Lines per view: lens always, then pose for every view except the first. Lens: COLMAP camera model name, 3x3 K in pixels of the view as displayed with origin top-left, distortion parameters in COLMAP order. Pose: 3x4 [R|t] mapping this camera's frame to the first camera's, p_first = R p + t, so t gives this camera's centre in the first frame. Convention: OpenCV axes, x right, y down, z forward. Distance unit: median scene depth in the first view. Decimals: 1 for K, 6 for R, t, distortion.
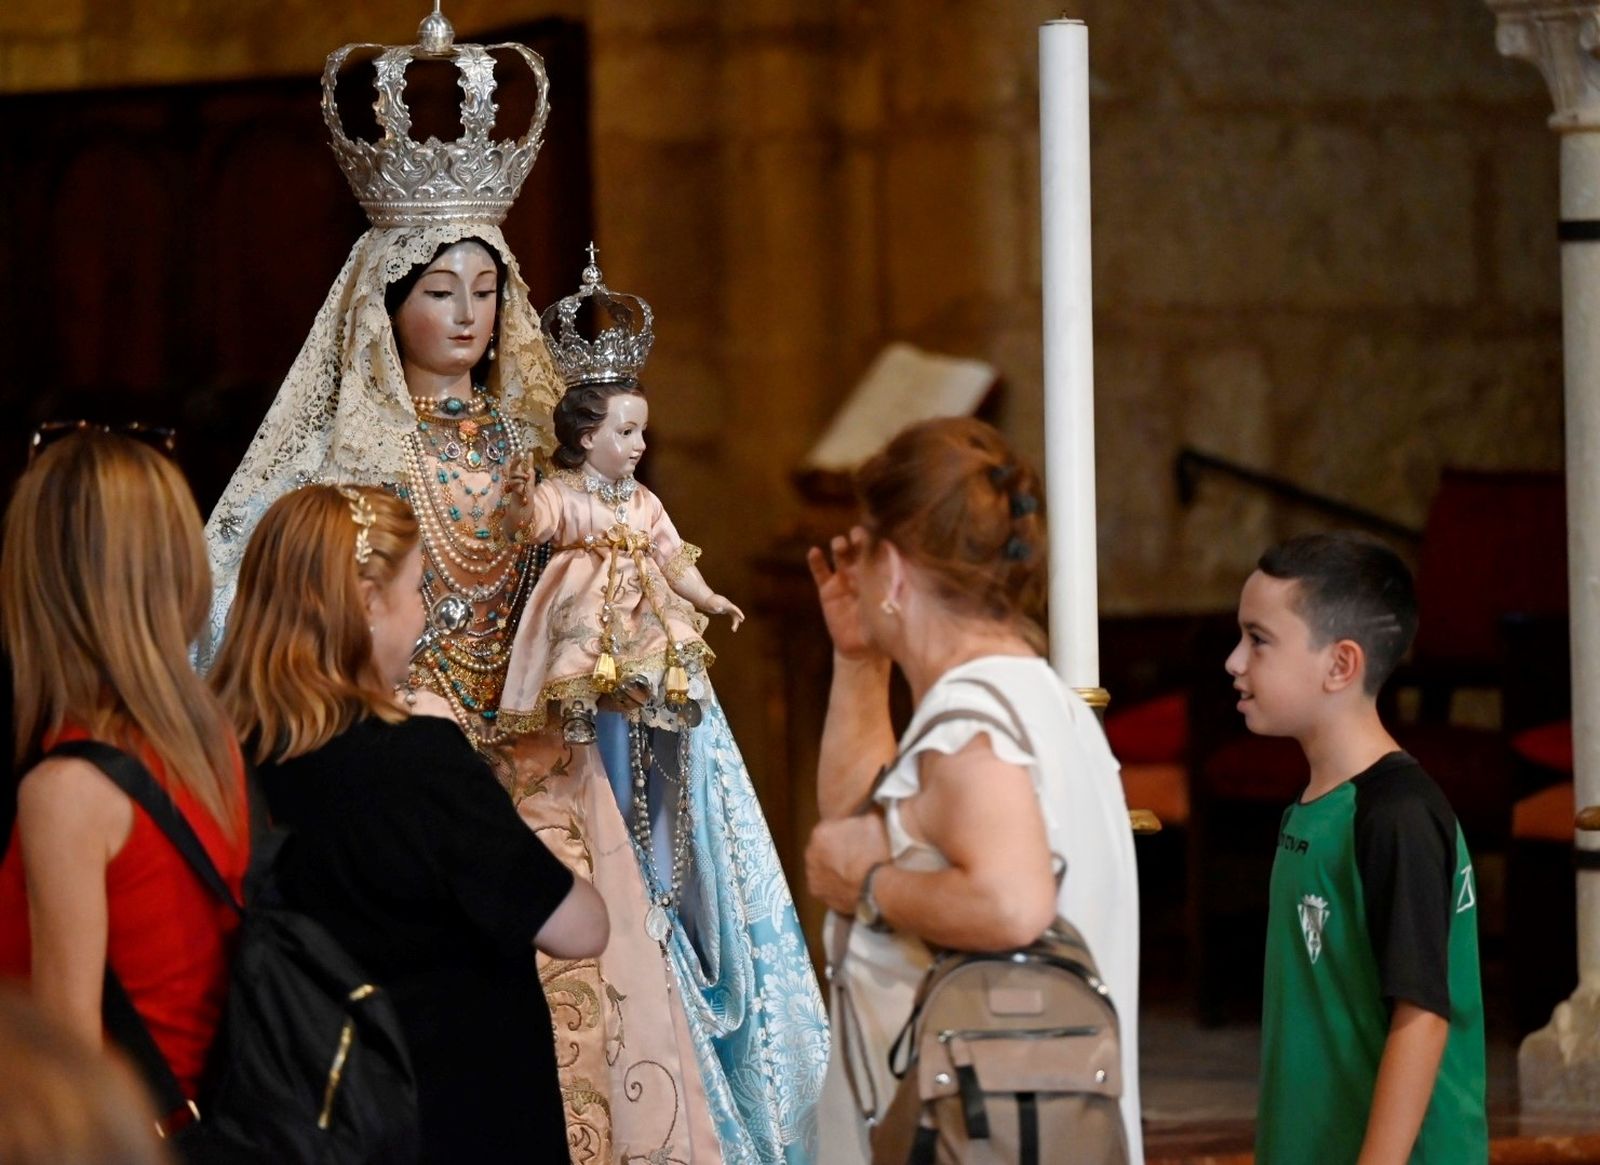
lens RADIAL K [[9099.3, 0, 800.0], [0, 9099.3, 582.5], [0, 0, 1]] dist [-0.105495, 11.818754]
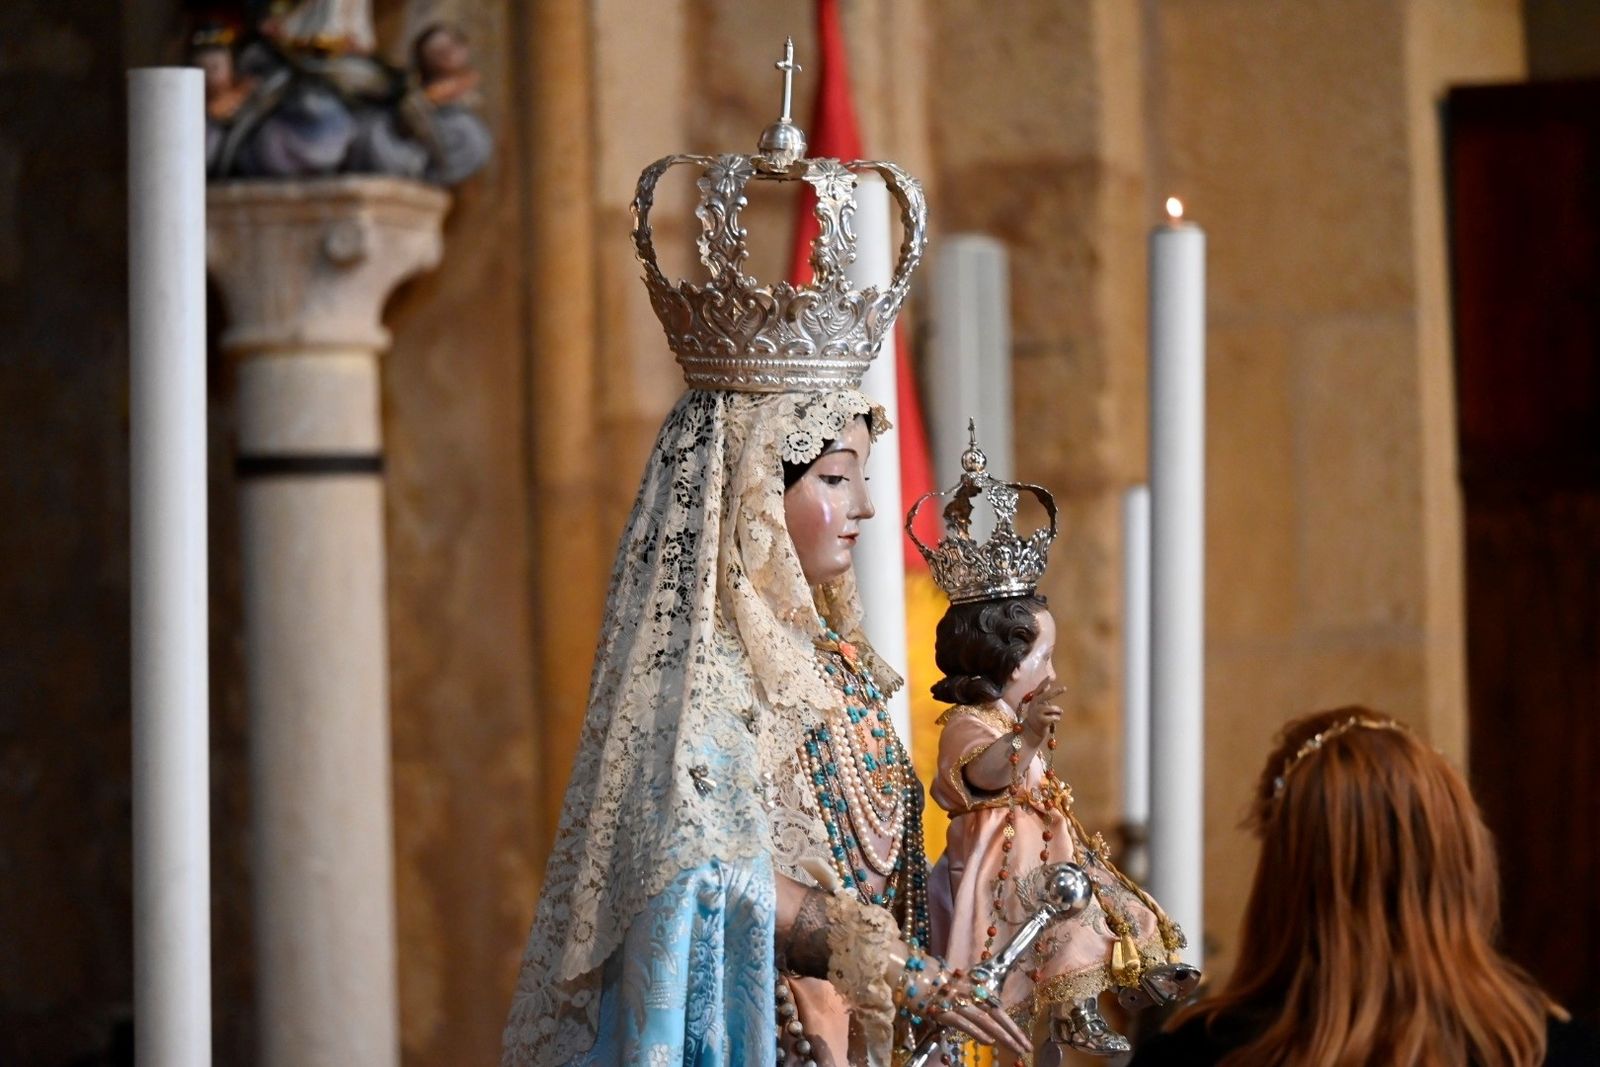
lens RADIAL K [[8308.4, 0, 800.0], [0, 8308.4, 533.5], [0, 0, 1]] dist [-0.012779, 2.167716]
pose [[0.728722, 0.017359, 0.684589, -0.526862], [0.016042, 0.998972, -0.042407, 0.002857], [-0.684621, 0.041885, 0.727694, 0.487156]]
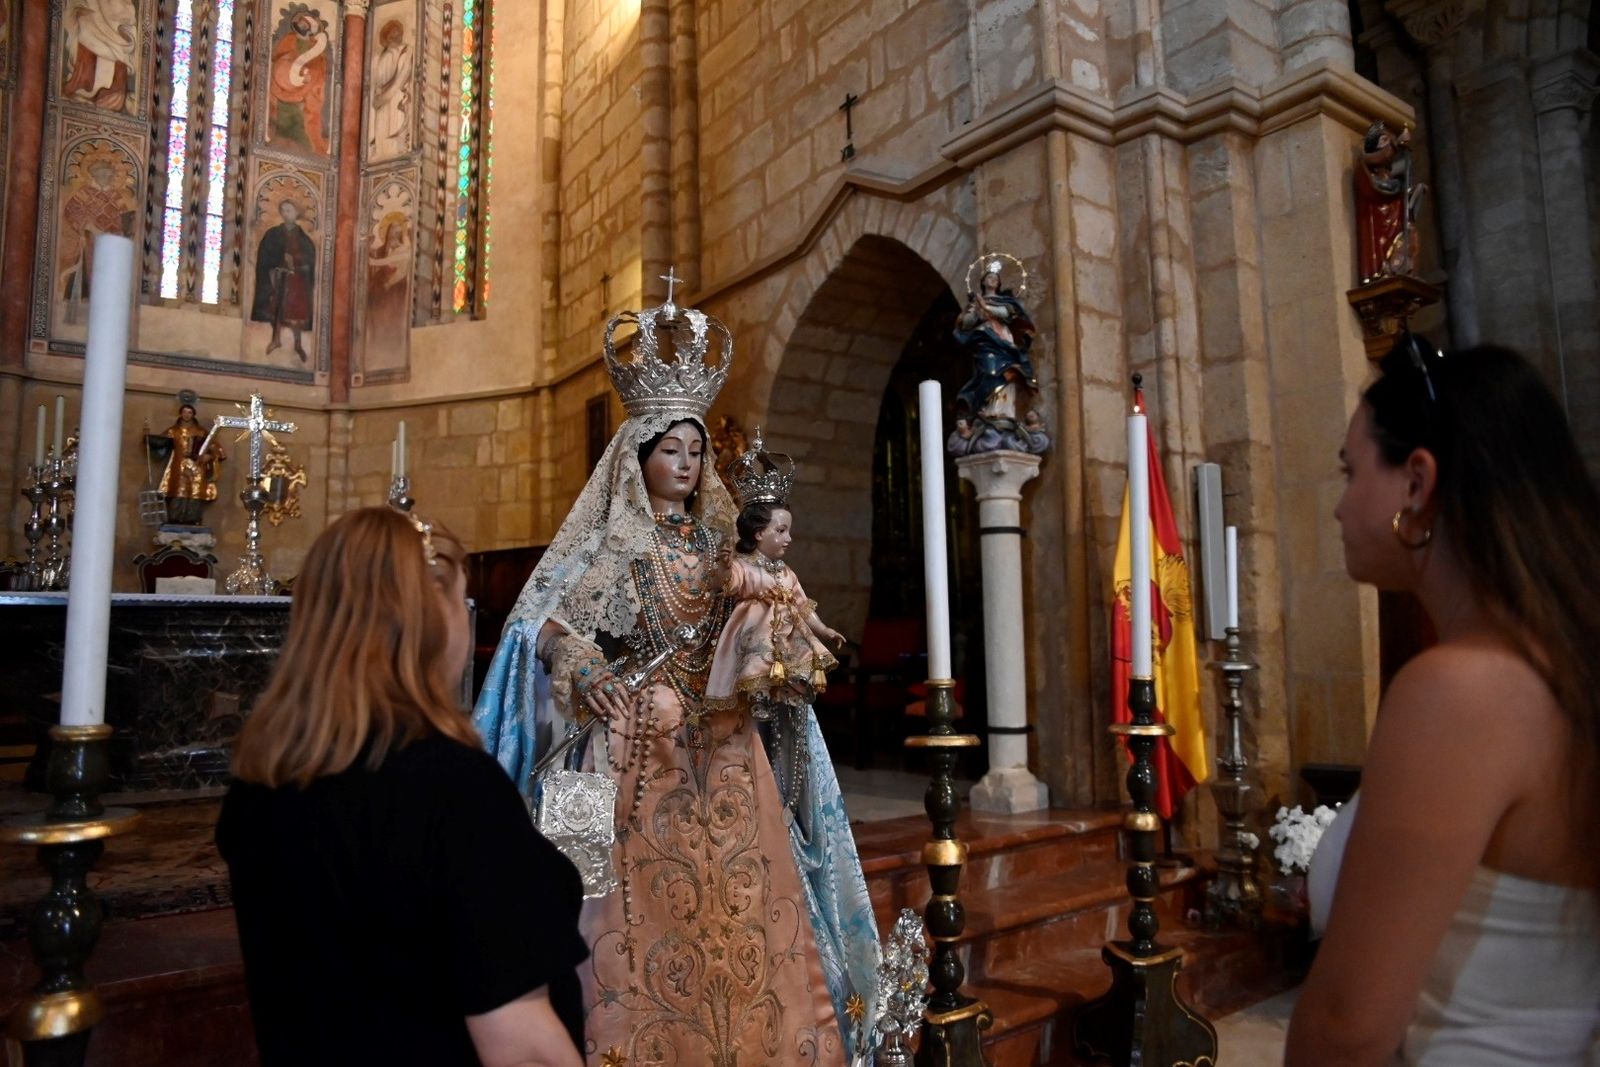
lens RADIAL K [[1090.3, 0, 807.0], [0, 1090.3, 534.0], [0, 0, 1]] dist [-0.118601, 0.097289]
pose [[0.987369, 0.018704, 0.157331, -0.046182], [-0.000746, 0.993545, -0.113433, 0.007099], [-0.158437, 0.111883, 0.981010, 0.796247]]
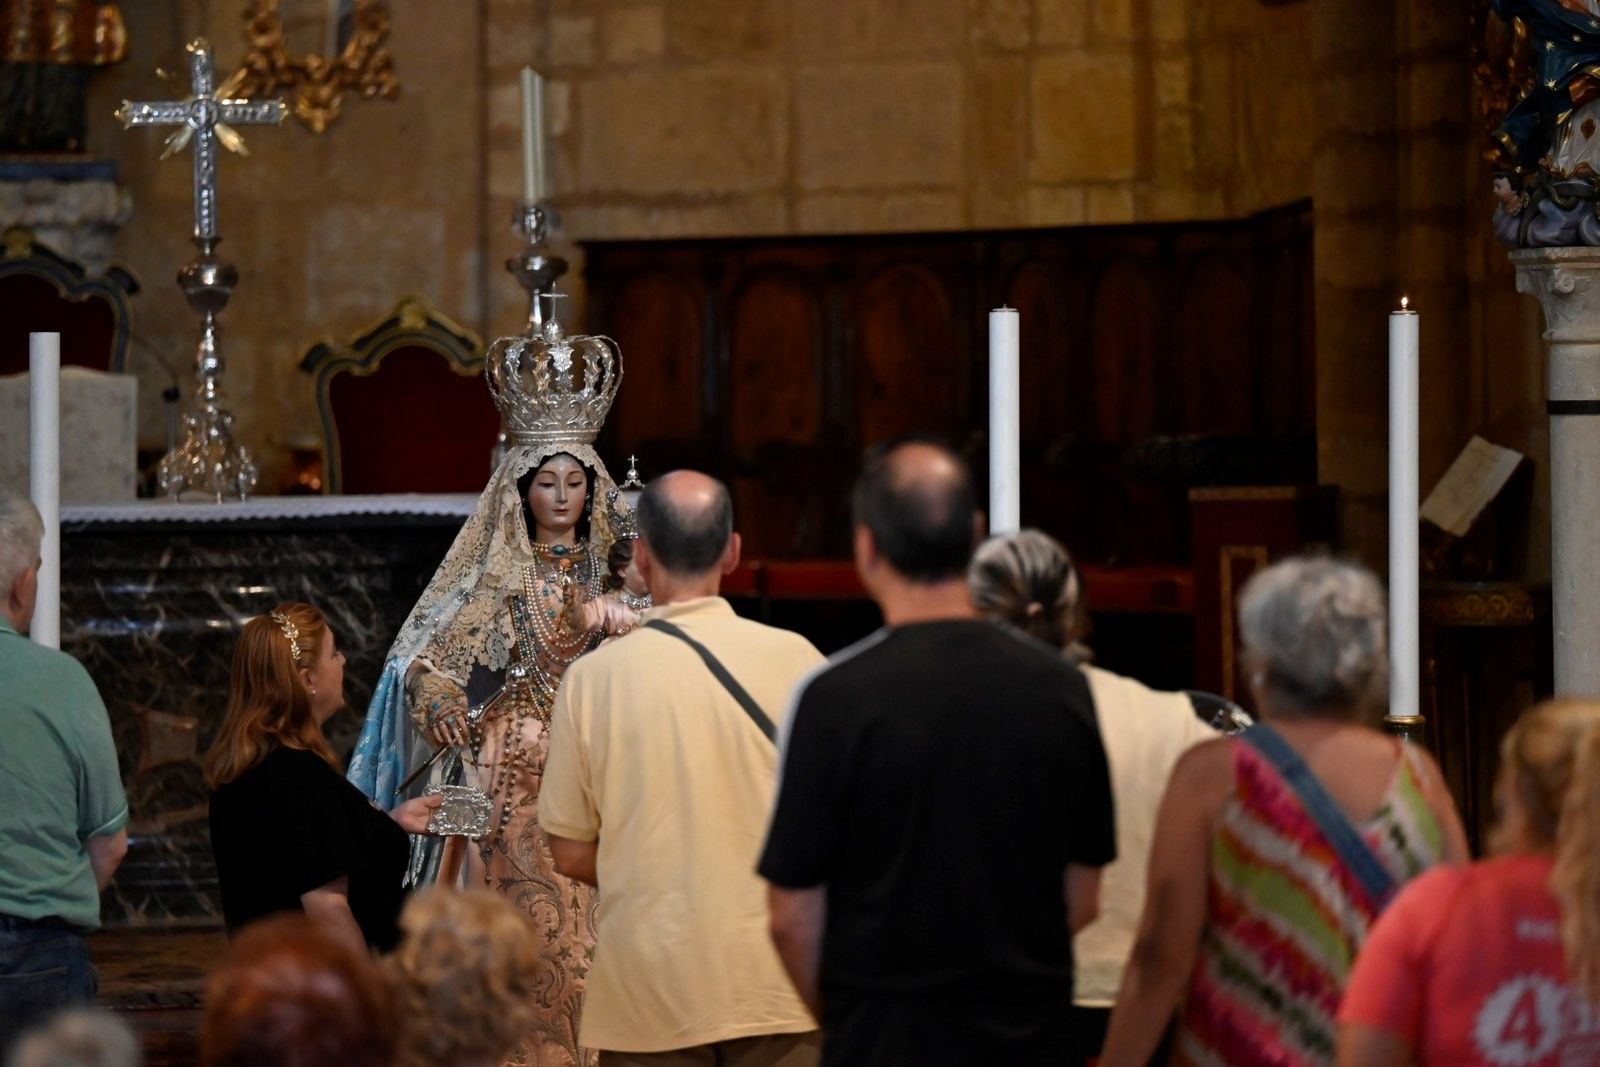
lens RADIAL K [[8308.4, 0, 800.0], [0, 8308.4, 533.5], [0, 0, 1]] dist [-0.012779, 2.167716]
pose [[0.963712, 0.009102, -0.266790, 0.422929], [-0.006619, 0.999926, 0.010207, -0.038820], [0.266863, -0.008070, 0.963701, -0.491765]]
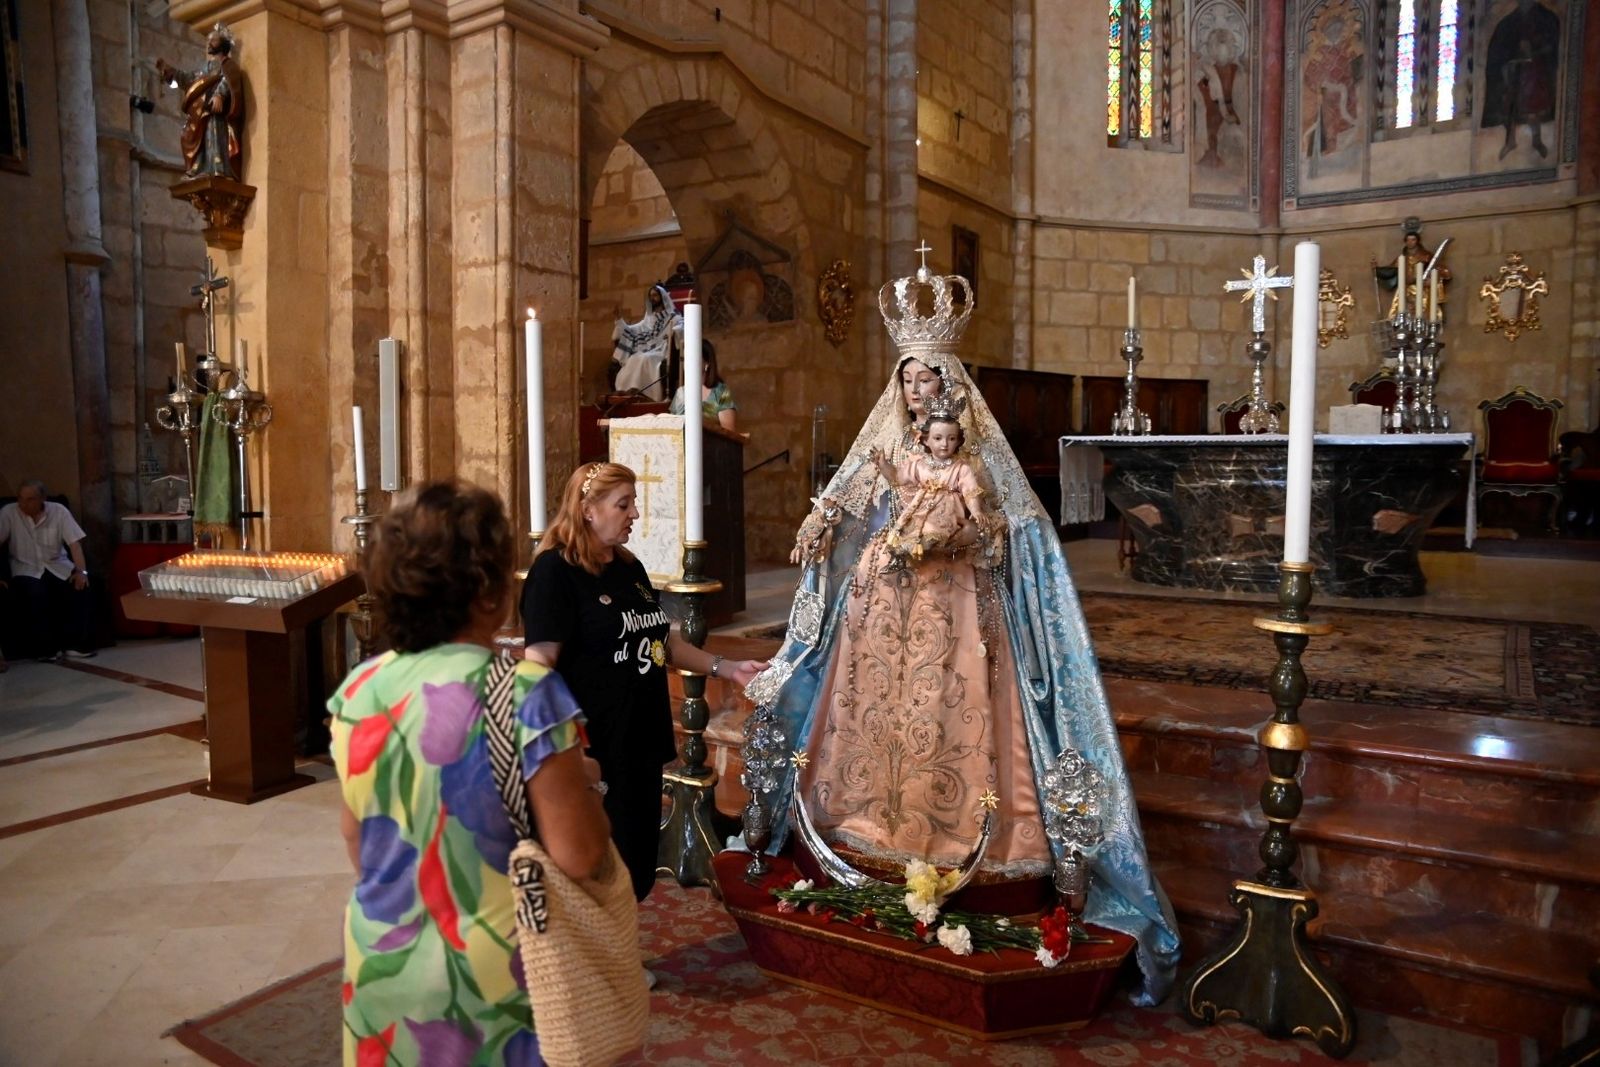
lens RADIAL K [[1099.2, 0, 811.6], [0, 1099.2, 534.3], [0, 0, 1]] dist [-0.121436, 0.099190]
pose [[0.484704, 0.079719, -0.871038, 0.206897], [-0.012795, 0.996378, 0.084071, -0.015277], [0.874585, -0.029605, 0.483968, 0.834673]]
